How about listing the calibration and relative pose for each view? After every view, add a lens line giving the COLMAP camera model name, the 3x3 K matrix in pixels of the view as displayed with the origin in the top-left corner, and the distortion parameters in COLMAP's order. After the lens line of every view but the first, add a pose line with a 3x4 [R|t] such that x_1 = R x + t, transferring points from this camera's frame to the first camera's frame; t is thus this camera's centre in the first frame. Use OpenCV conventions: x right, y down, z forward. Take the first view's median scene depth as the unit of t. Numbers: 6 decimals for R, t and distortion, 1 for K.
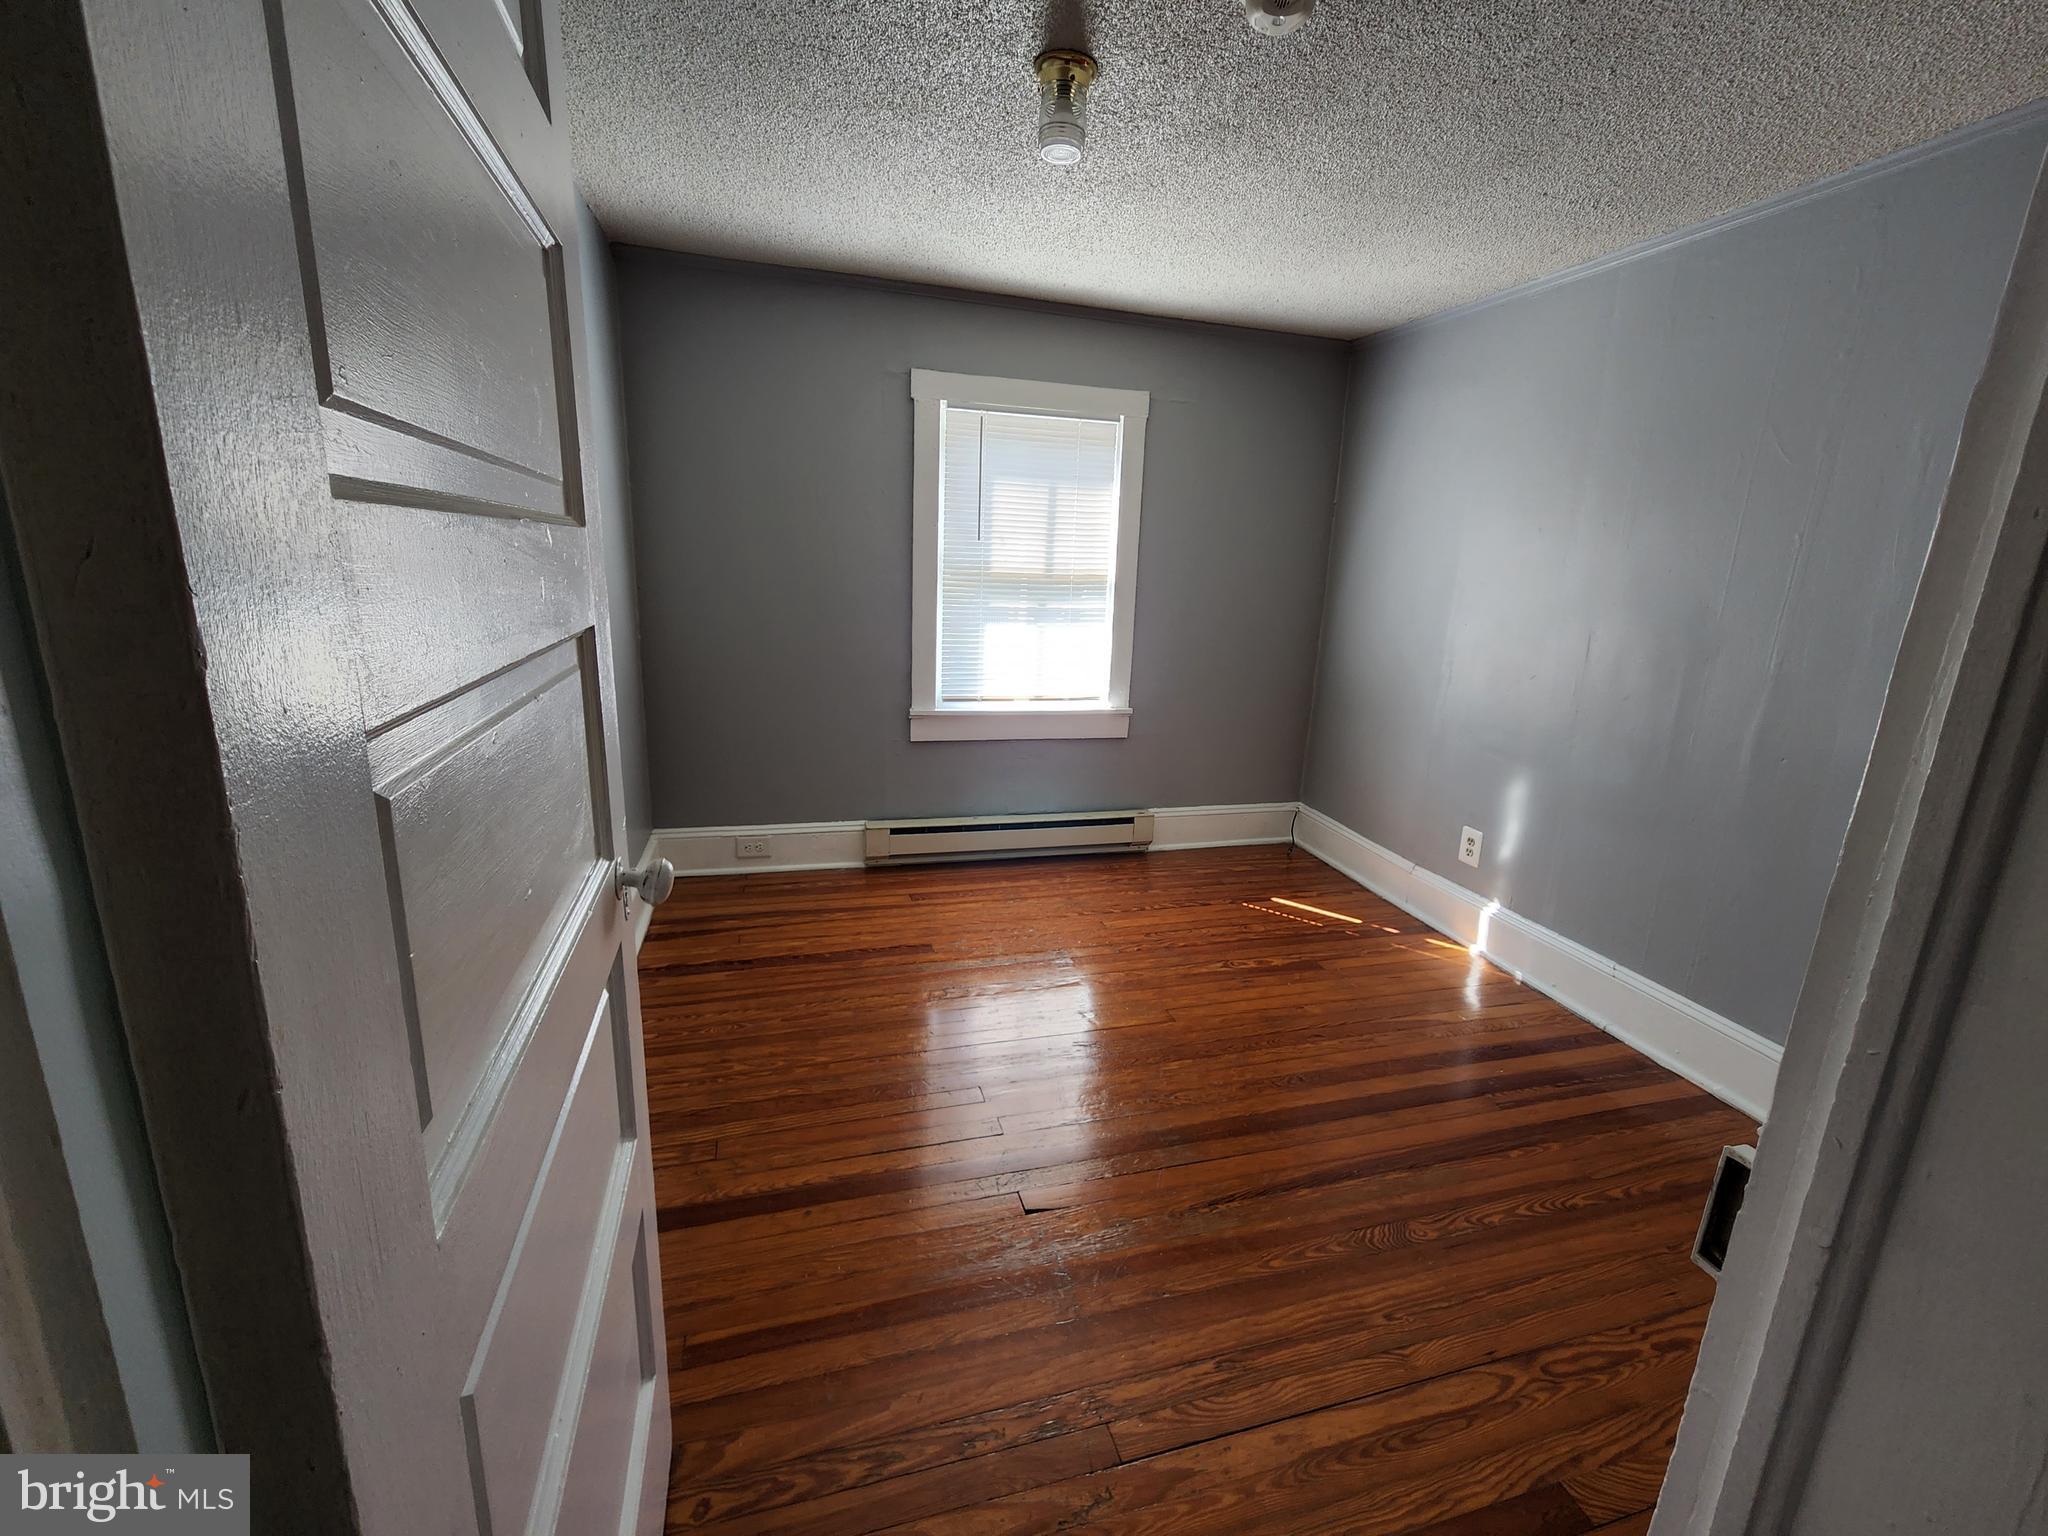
lens RADIAL K [[854.4, 0, 1014.7], [0, 854.4, 766.5], [0, 0, 1]] dist [-0.000174, 0.000568]
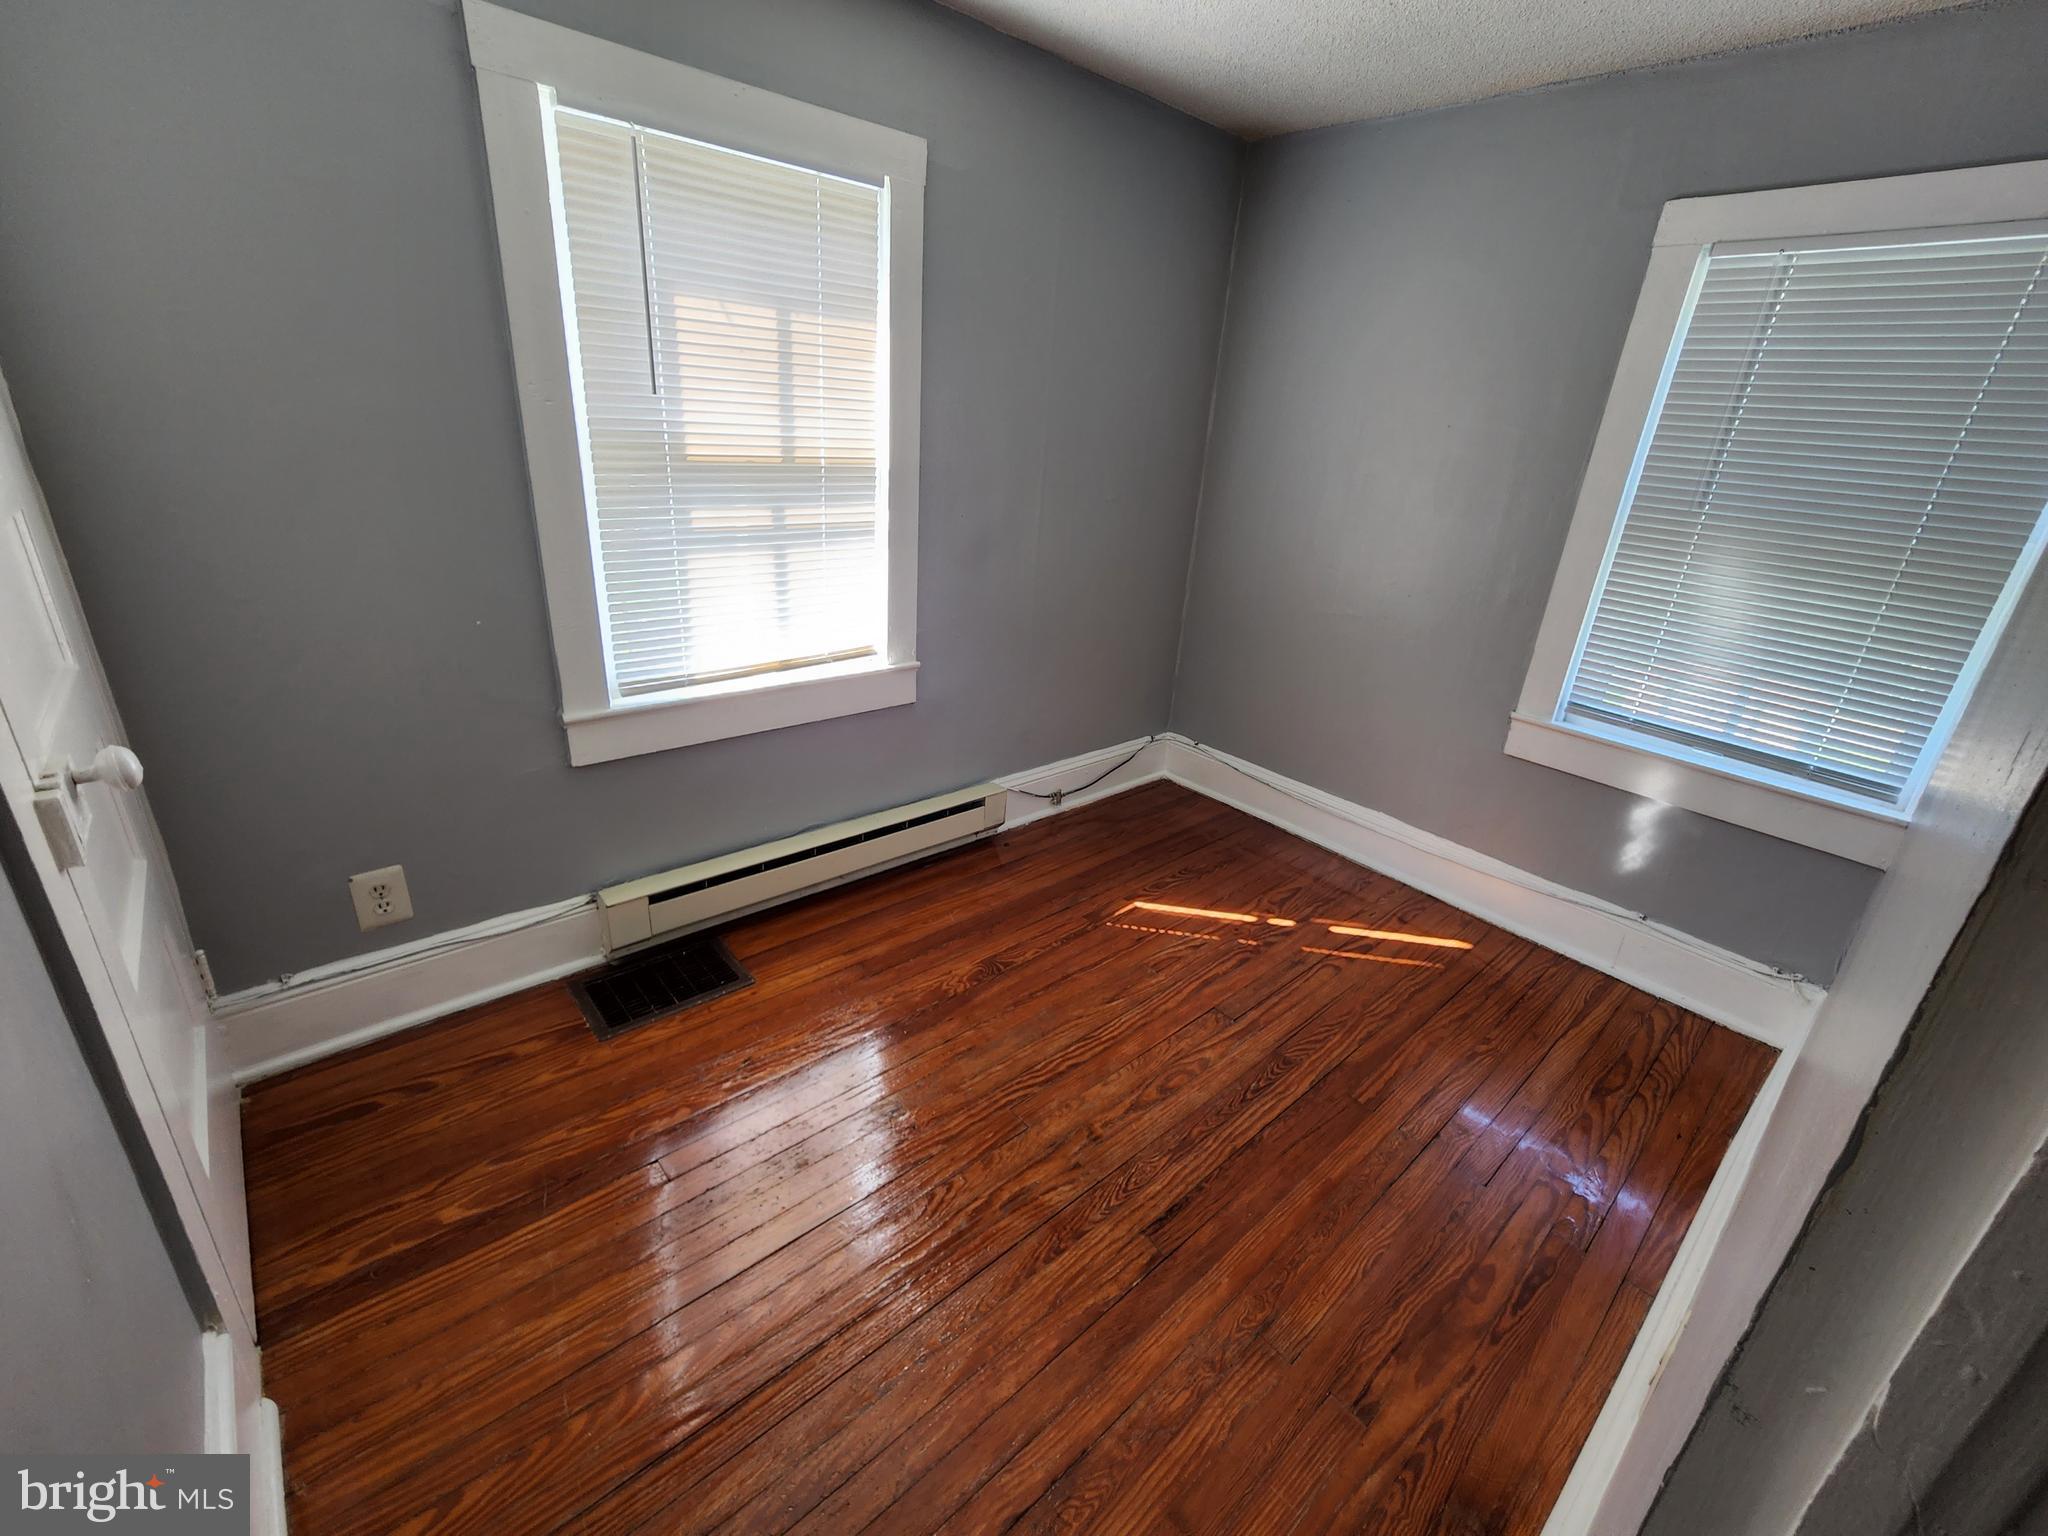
lens RADIAL K [[854.4, 0, 1030.1], [0, 854.4, 775.4], [0, 0, 1]] dist [-0.000174, 0.000568]
pose [[0.906848, -0.147104, 0.394952, -0.071559], [0.069148, 0.976342, 0.204879, -0.121423], [-0.415747, -0.158484, 0.895565, 0.360430]]
